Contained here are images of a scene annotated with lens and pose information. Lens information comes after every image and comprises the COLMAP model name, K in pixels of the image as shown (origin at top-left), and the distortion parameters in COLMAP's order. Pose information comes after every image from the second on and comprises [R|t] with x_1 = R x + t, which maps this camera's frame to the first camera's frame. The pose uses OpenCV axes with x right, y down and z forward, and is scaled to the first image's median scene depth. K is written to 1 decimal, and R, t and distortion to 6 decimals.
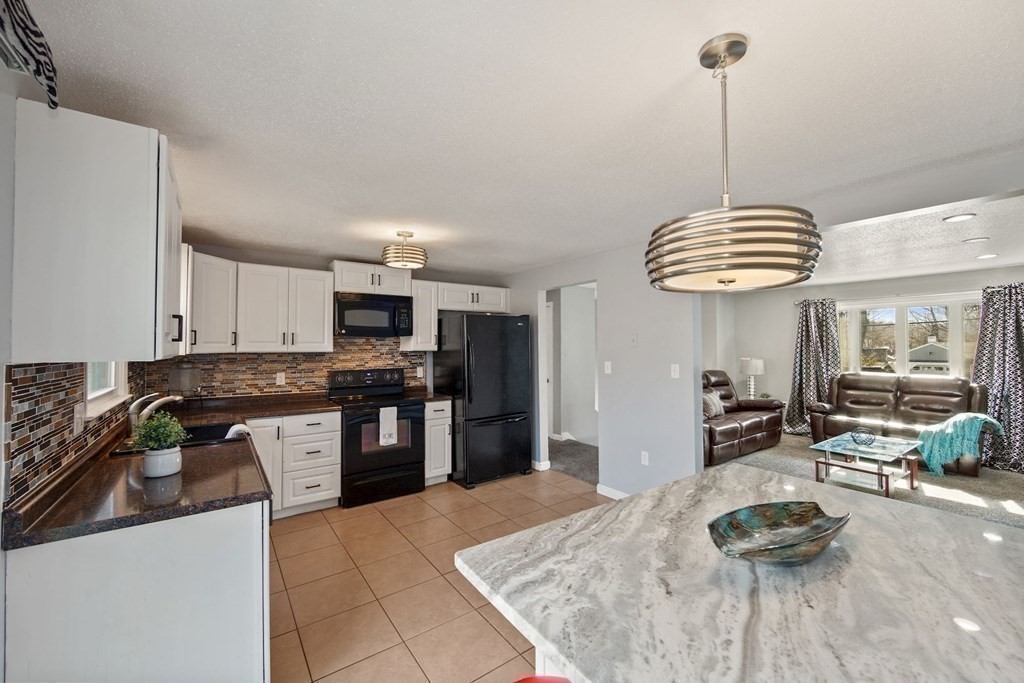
lens RADIAL K [[405.6, 0, 518.1], [0, 405.6, 338.4], [0, 0, 1]] dist [-0.002441, 0.000037]
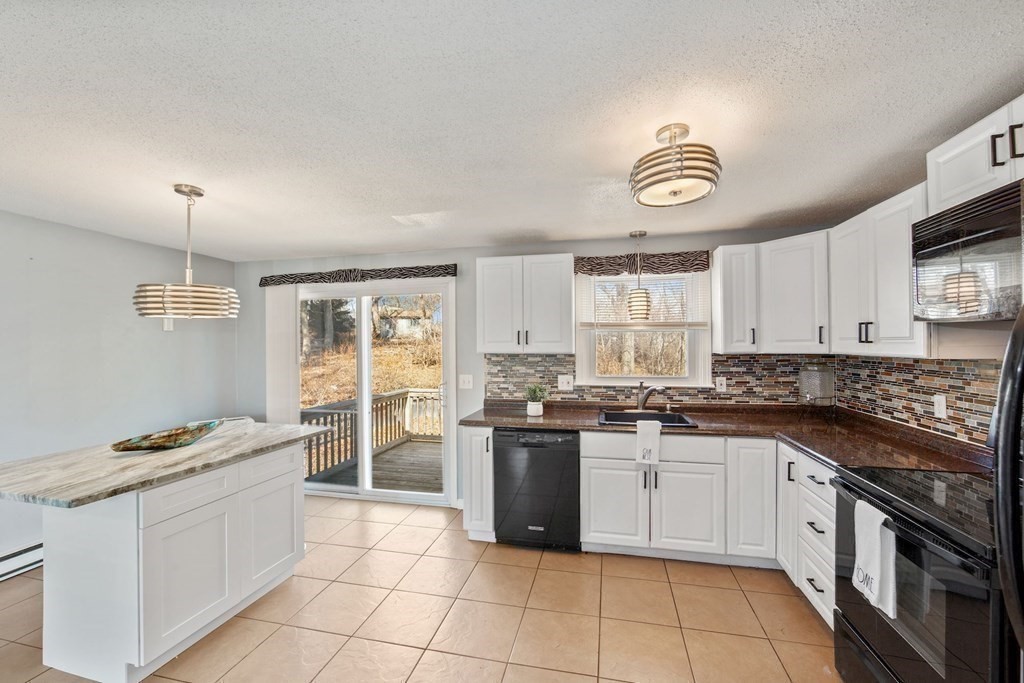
lens RADIAL K [[405.9, 0, 517.2], [0, 405.9, 345.9], [0, 0, 1]] dist [-0.013255, 0.000069]
pose [[-0.760722, 0.010123, -0.648999, 0.176573], [0.021451, 0.999724, -0.009549, 0.013252], [0.648723, -0.021185, -0.760730, 1.041799]]
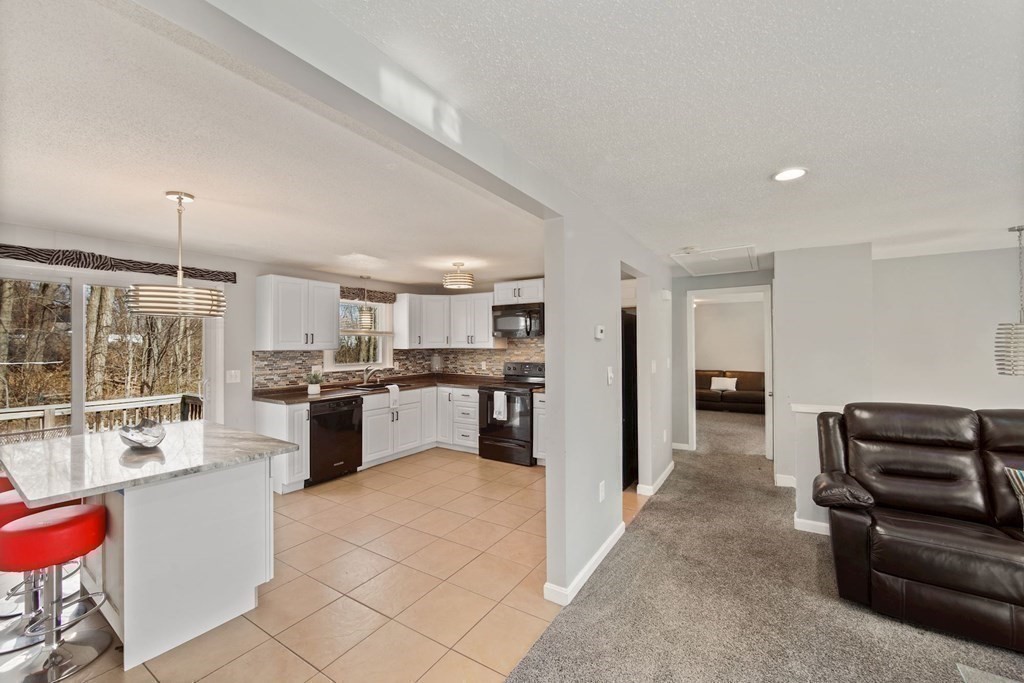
lens RADIAL K [[405.7, 0, 513.6], [0, 405.7, 340.7], [0, 0, 1]] dist [-0.008370, 0.000355]
pose [[0.353374, -0.004348, -0.935472, 0.897721], [0.019916, 0.999798, 0.002876, 0.002989], [0.935270, -0.019647, 0.353389, 0.563790]]
